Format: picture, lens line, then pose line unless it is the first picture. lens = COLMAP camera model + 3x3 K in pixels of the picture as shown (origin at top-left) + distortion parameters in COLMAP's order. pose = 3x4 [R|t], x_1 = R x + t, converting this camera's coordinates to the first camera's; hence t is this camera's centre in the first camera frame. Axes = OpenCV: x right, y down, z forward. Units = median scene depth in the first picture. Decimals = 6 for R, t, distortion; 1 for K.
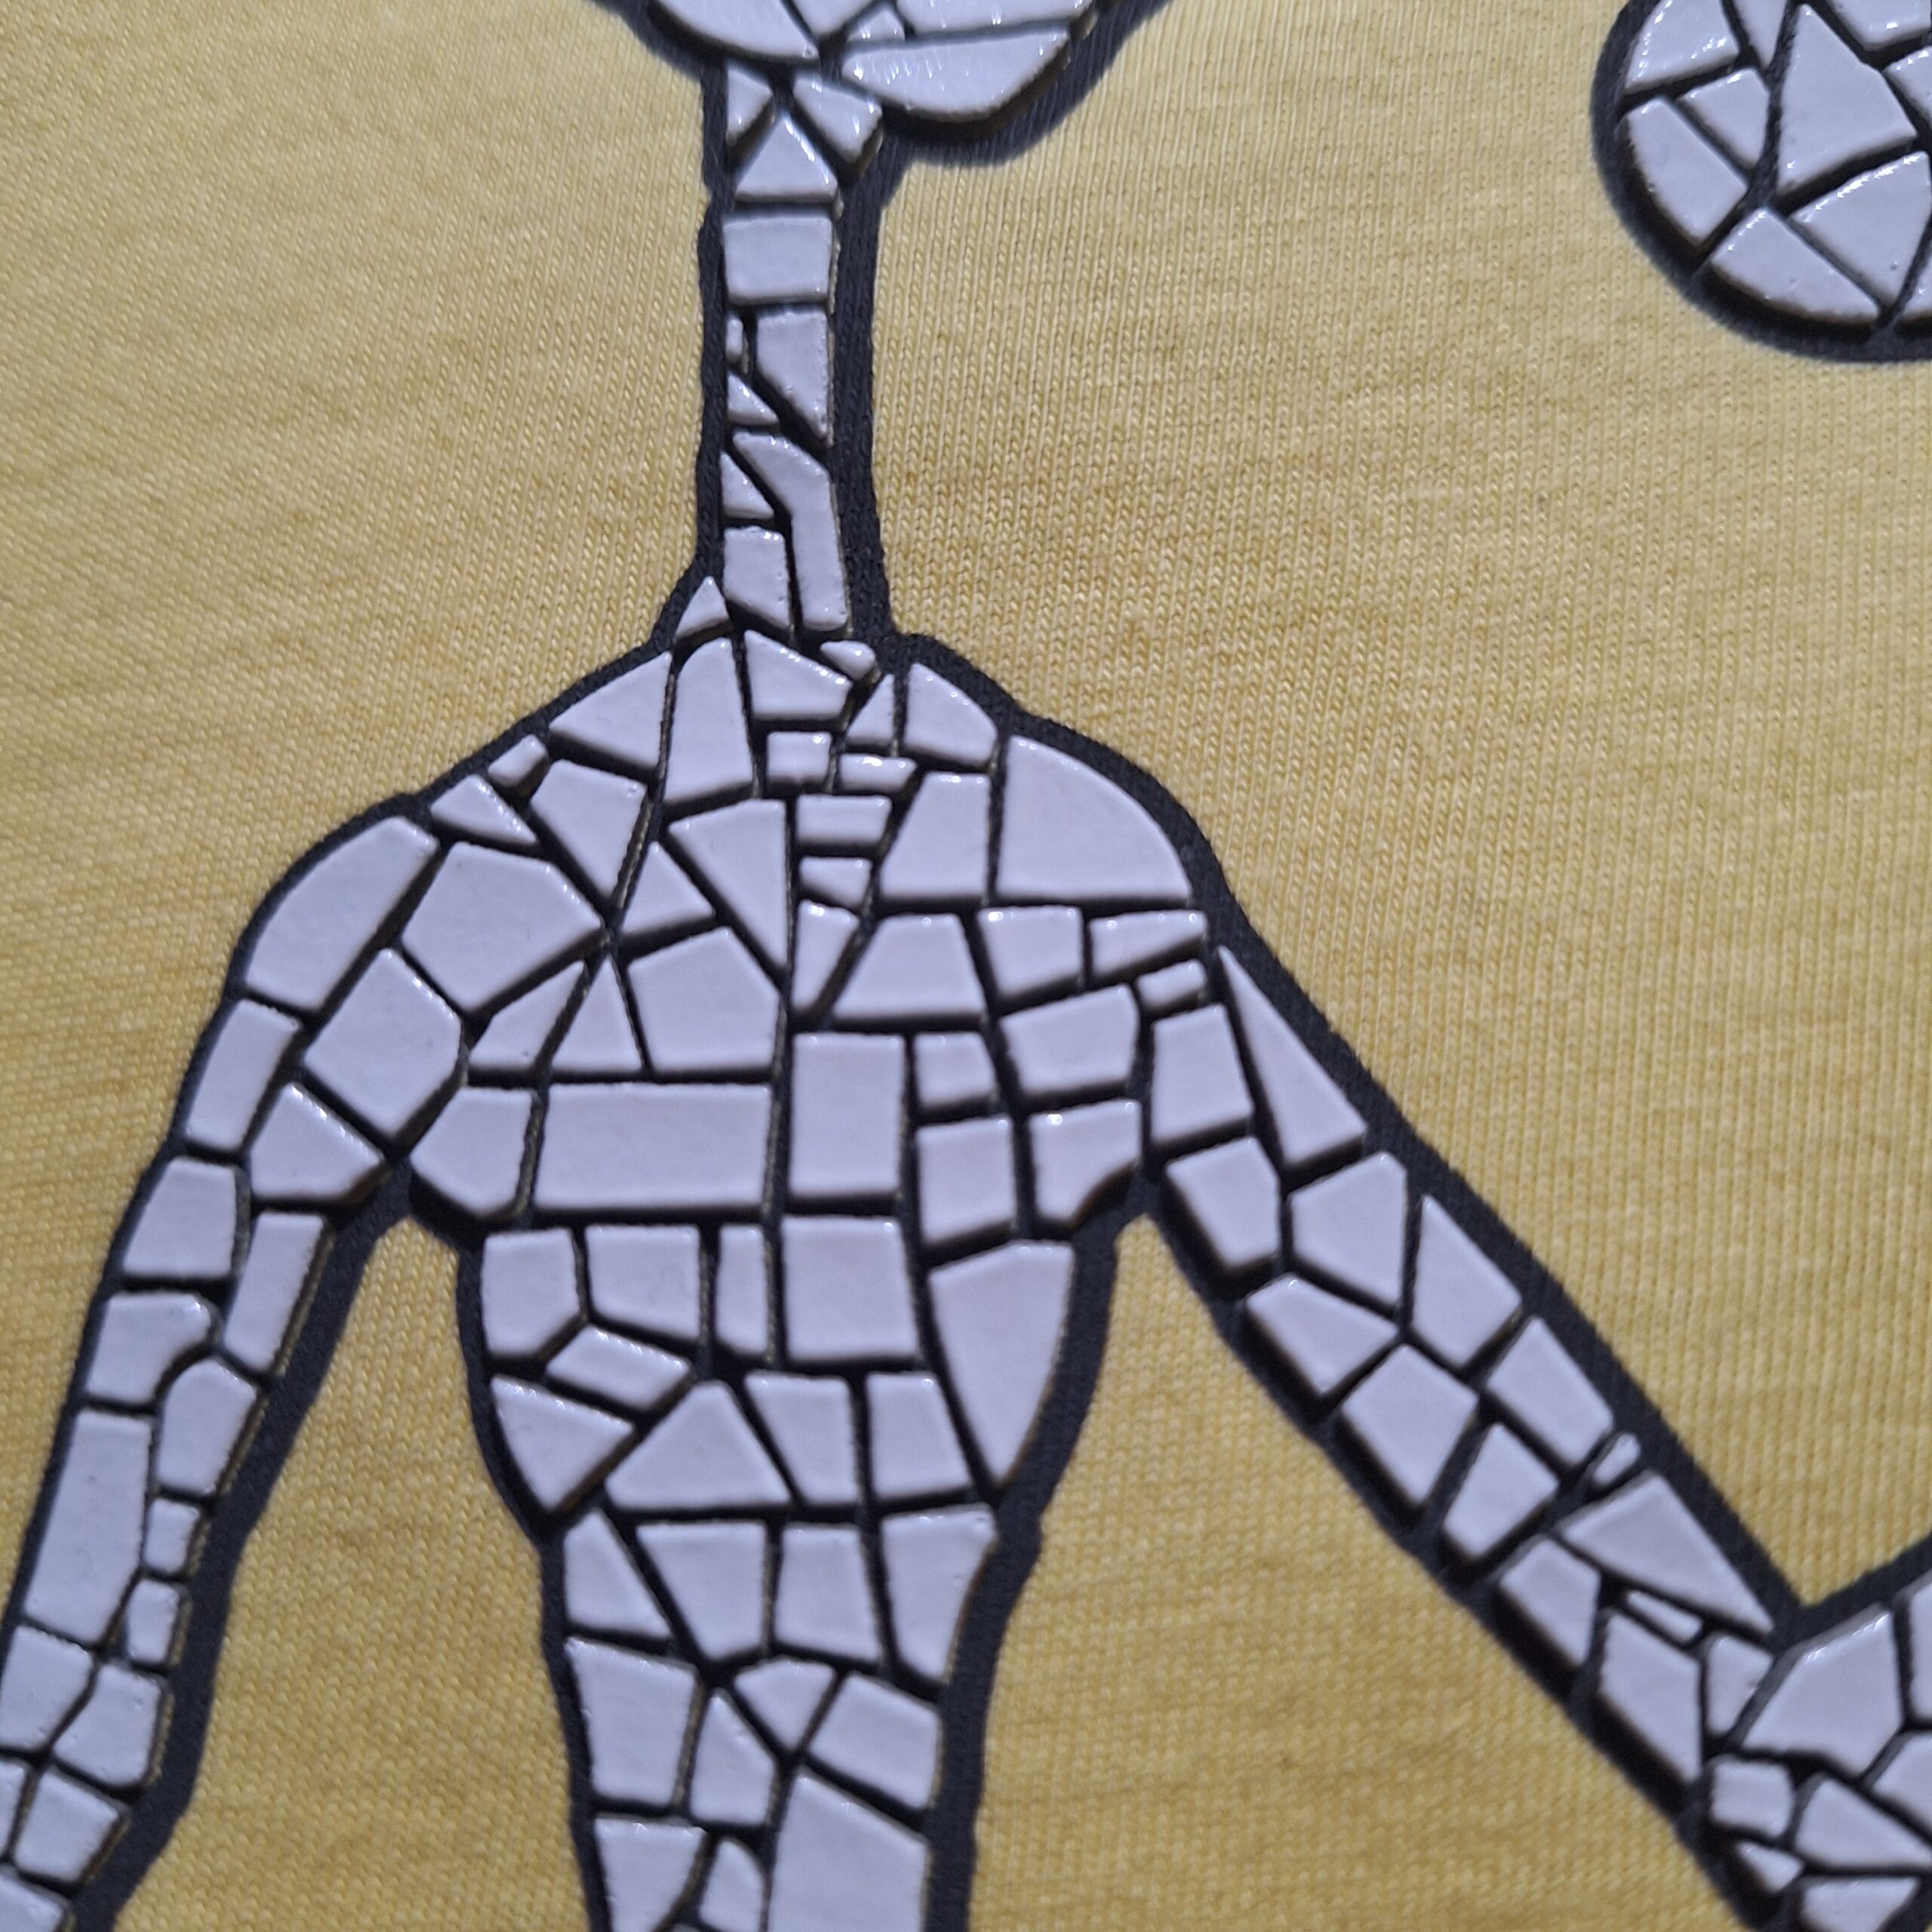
lens RADIAL K [[1992.9, 0, 968.6], [0, 1992.9, 1000.3], [0, 0, 1]] dist [0.135061, -0.446143]
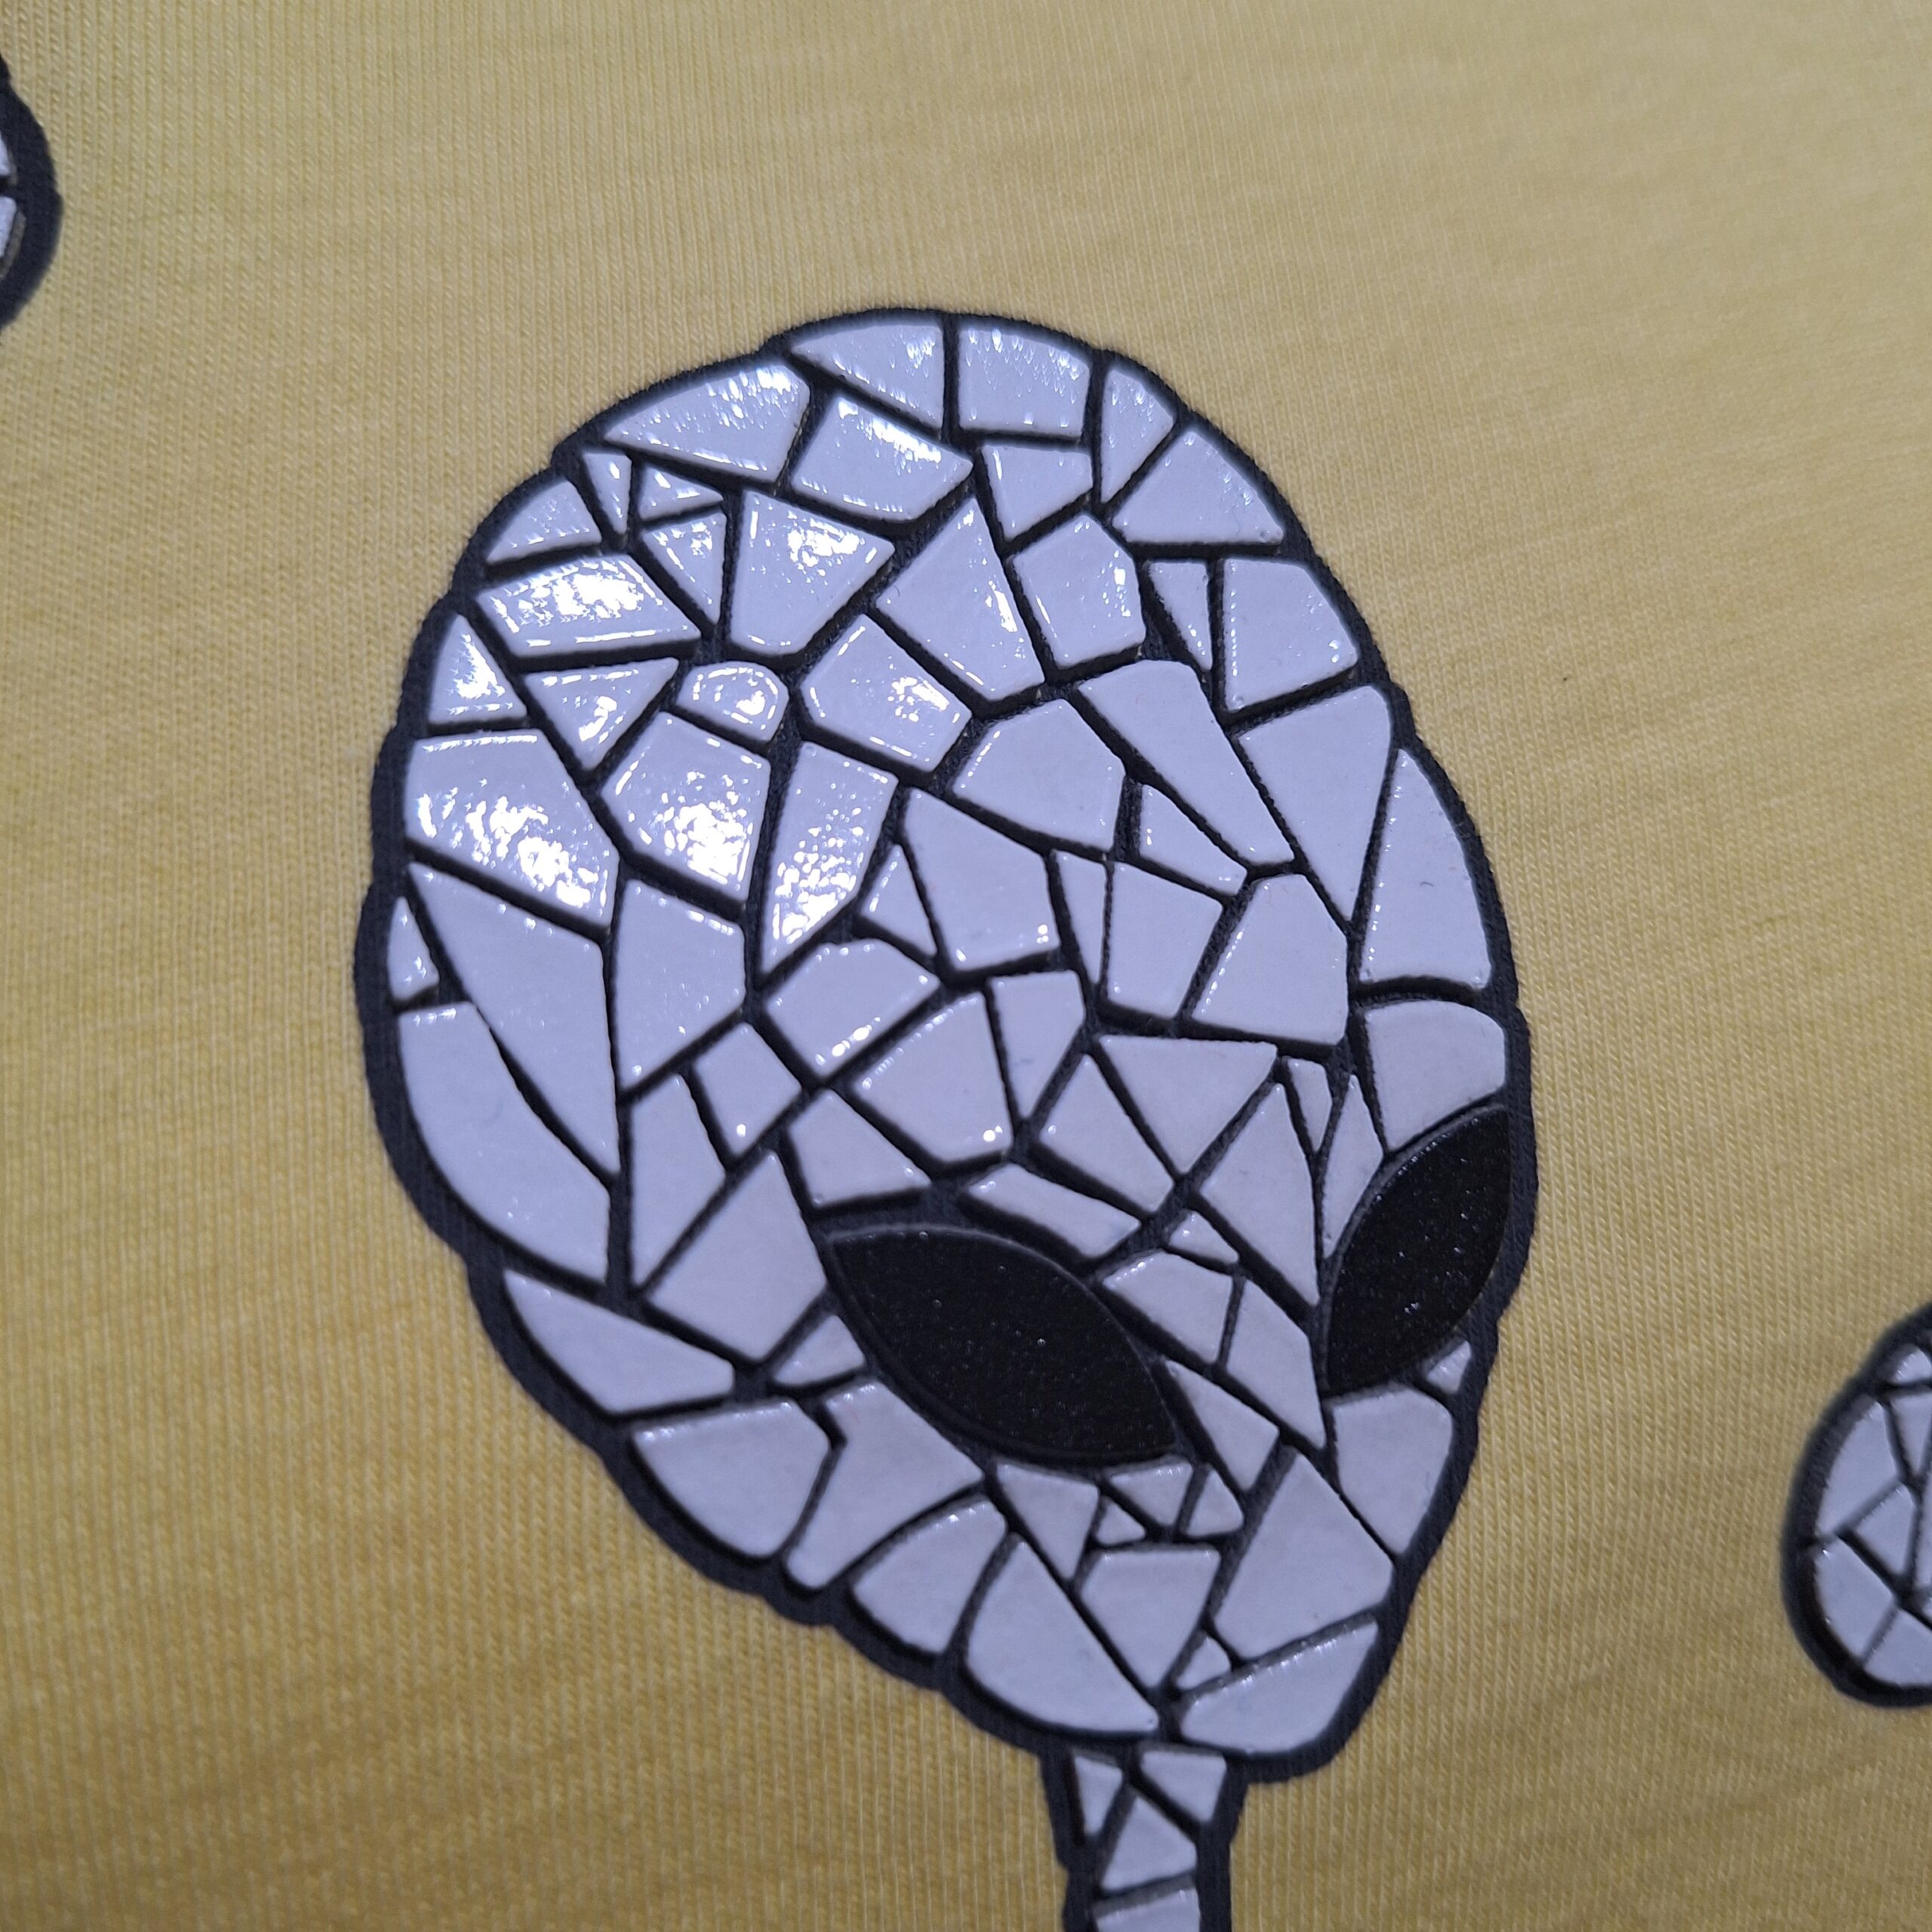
lens RADIAL K [[1992.9, 0, 968.6], [0, 1992.9, 1000.3], [0, 0, 1]] dist [0.135061, -0.446143]
pose [[0.929250, -0.177638, 0.323944, -0.453210], [0.055665, 0.934131, 0.352563, -1.251585], [-0.365235, -0.309586, 0.877929, 0.305760]]
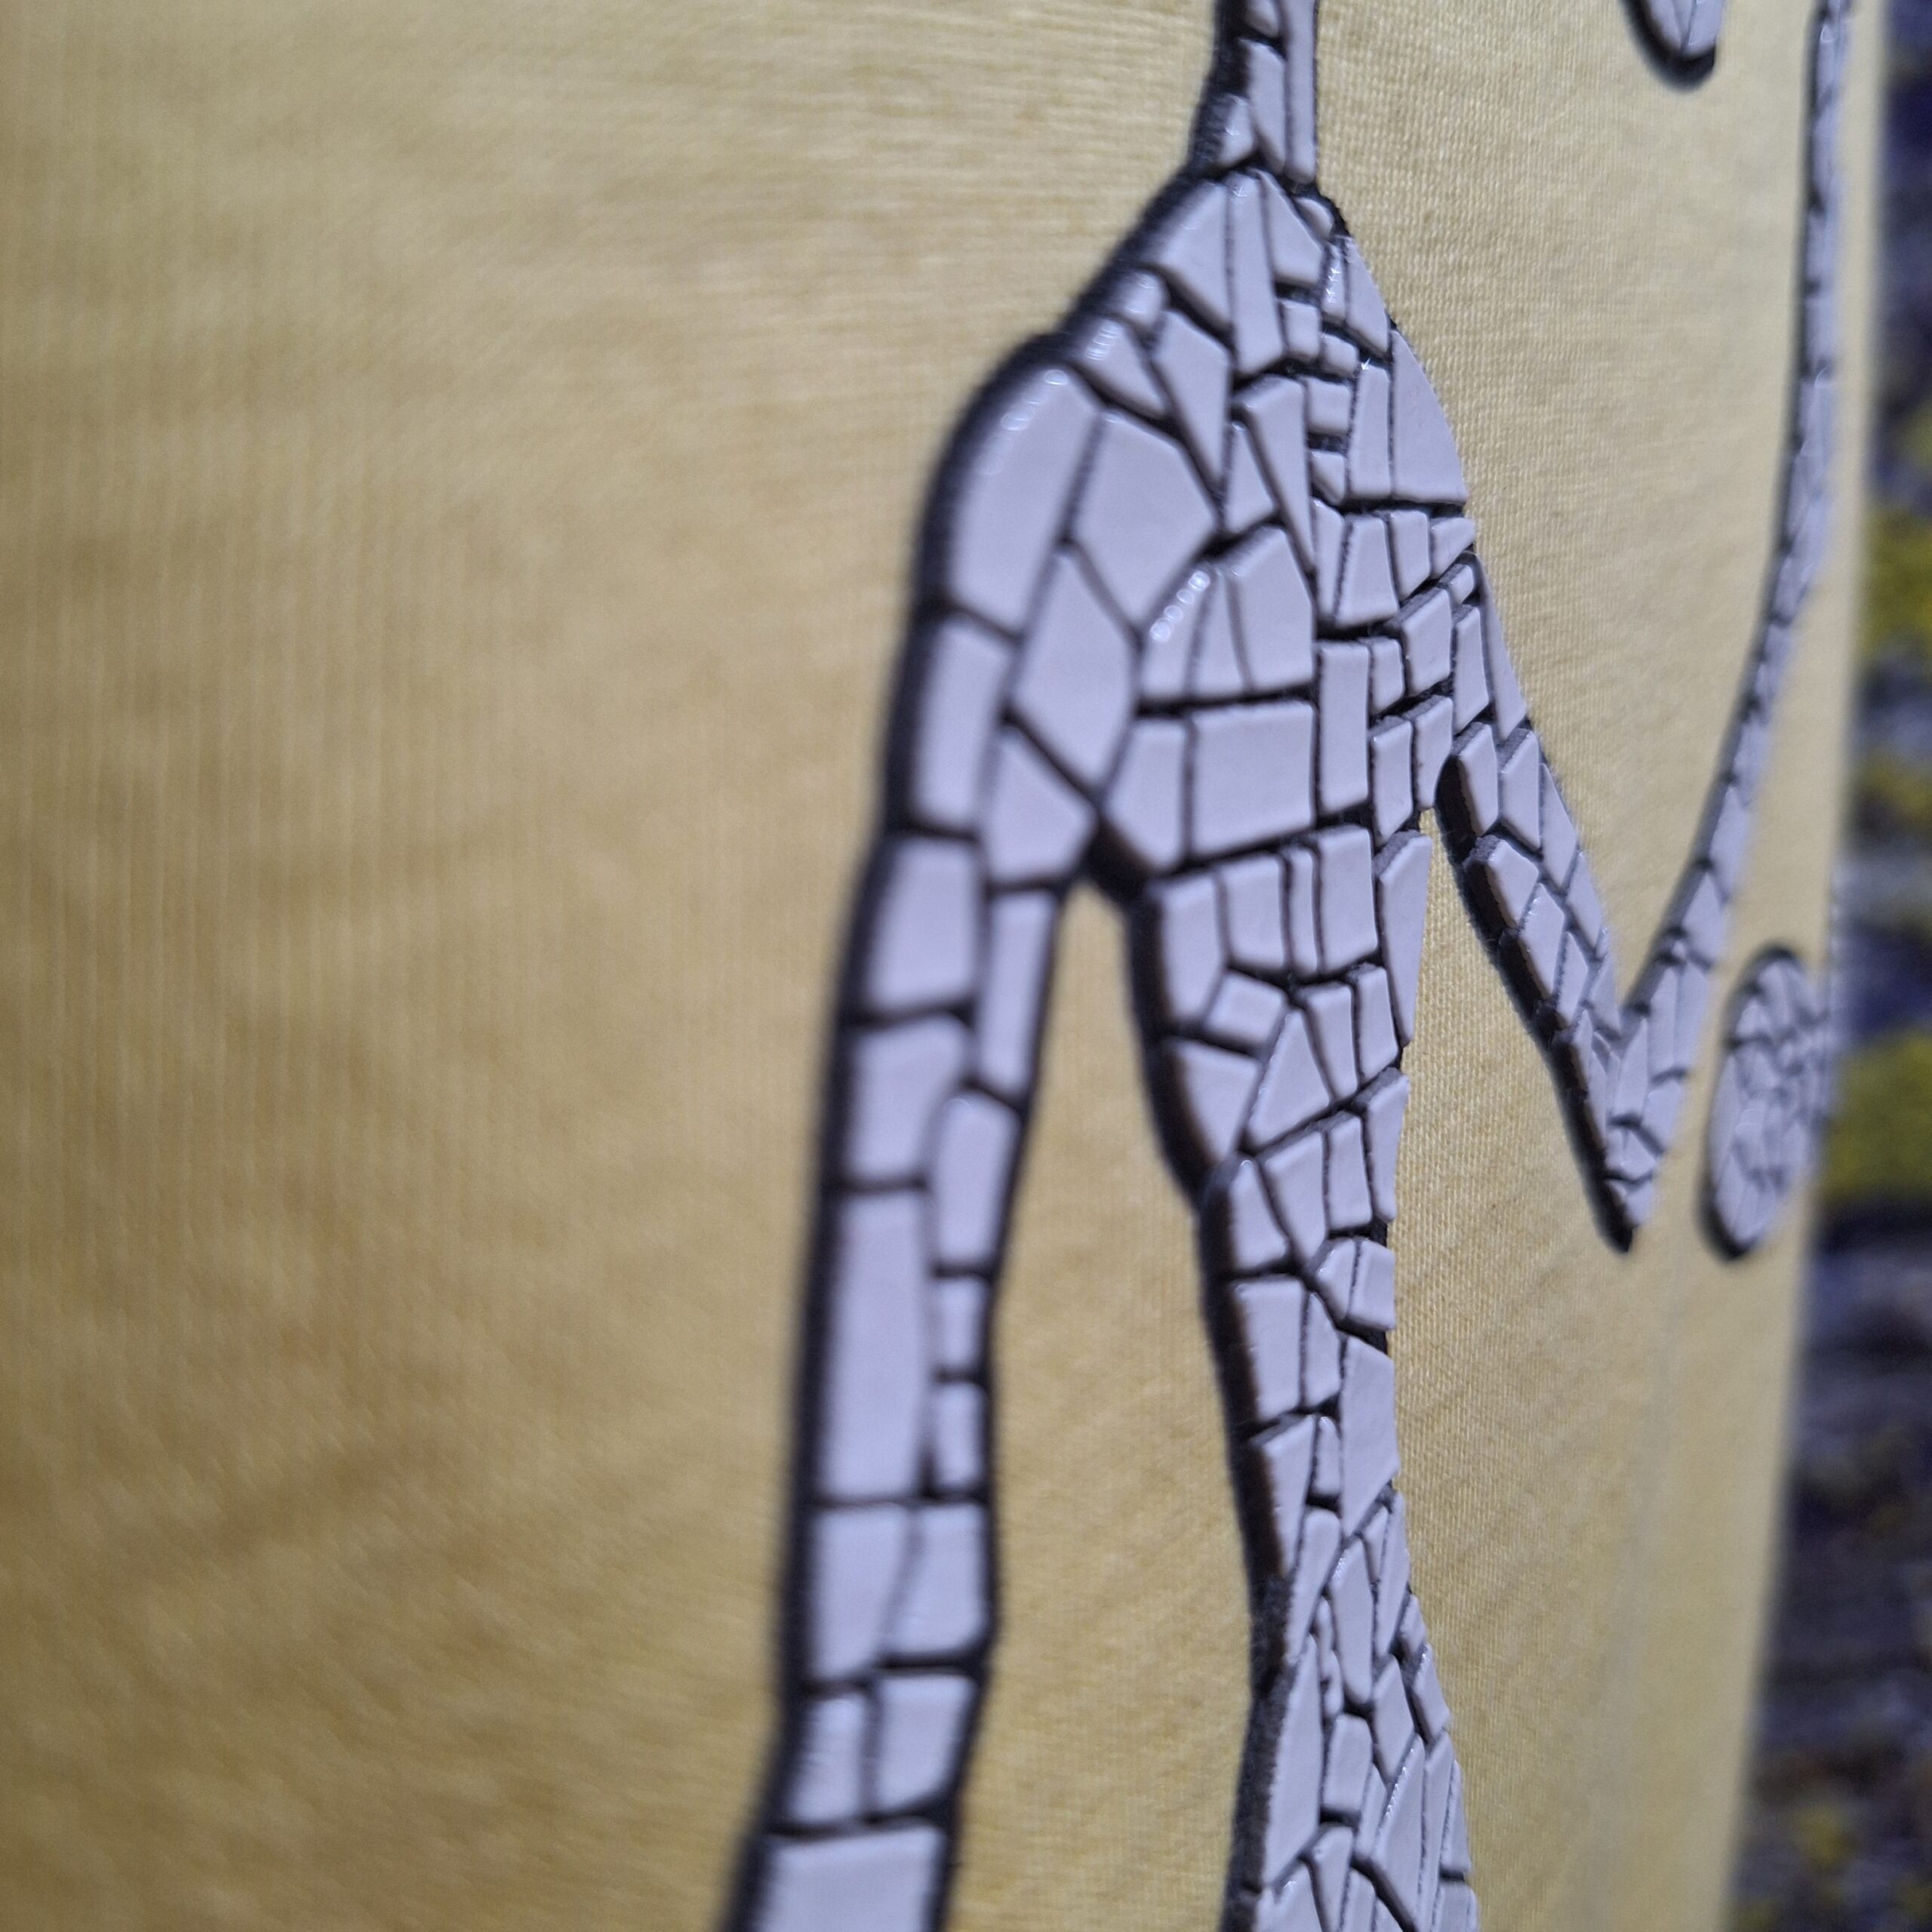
lens RADIAL K [[1992.9, 0, 968.6], [0, 1992.9, 1000.3], [0, 0, 1]] dist [0.135061, -0.446143]
pose [[0.561774, -0.177136, 0.808104, -0.991167], [-0.059890, 0.965538, 0.253279, -0.051767], [-0.825120, -0.190683, 0.531806, 0.596160]]
